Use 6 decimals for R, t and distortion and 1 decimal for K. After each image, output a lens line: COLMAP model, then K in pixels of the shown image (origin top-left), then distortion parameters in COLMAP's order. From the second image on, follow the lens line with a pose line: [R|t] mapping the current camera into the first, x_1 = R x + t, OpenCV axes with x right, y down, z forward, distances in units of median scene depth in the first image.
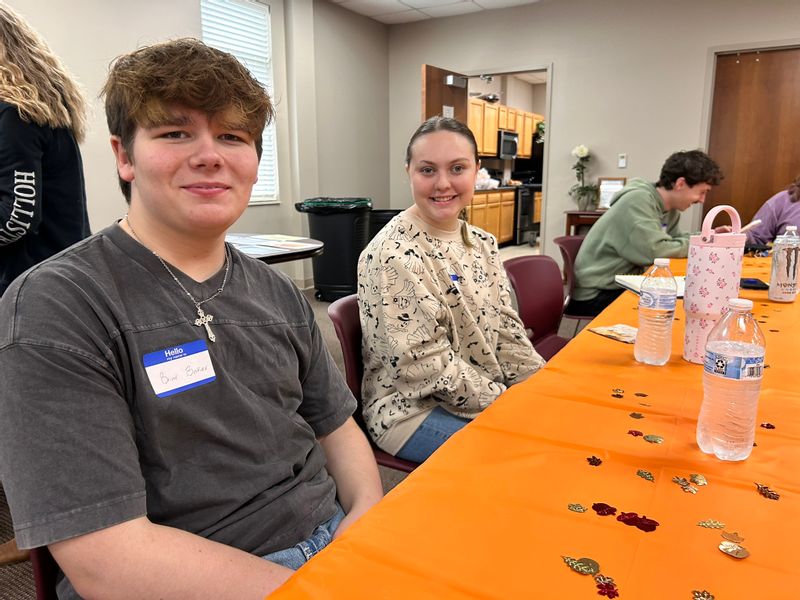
lens RADIAL K [[602.0, 0, 400.8], [0, 602.0, 299.4], [0, 0, 1]] dist [0.007453, 0.002118]
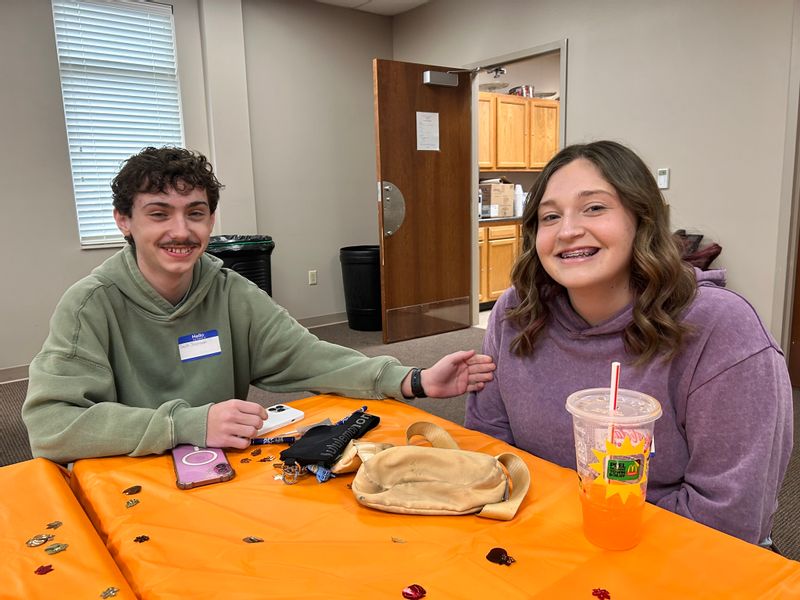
lens RADIAL K [[602.0, 0, 399.6], [0, 602.0, 302.3], [0, 0, 1]] dist [0.007453, 0.002118]
pose [[0.928437, 0.047768, -0.368406, 0.340245], [-0.056543, 0.998315, -0.013055, -0.072985], [0.367161, 0.032952, 0.929573, 0.301768]]
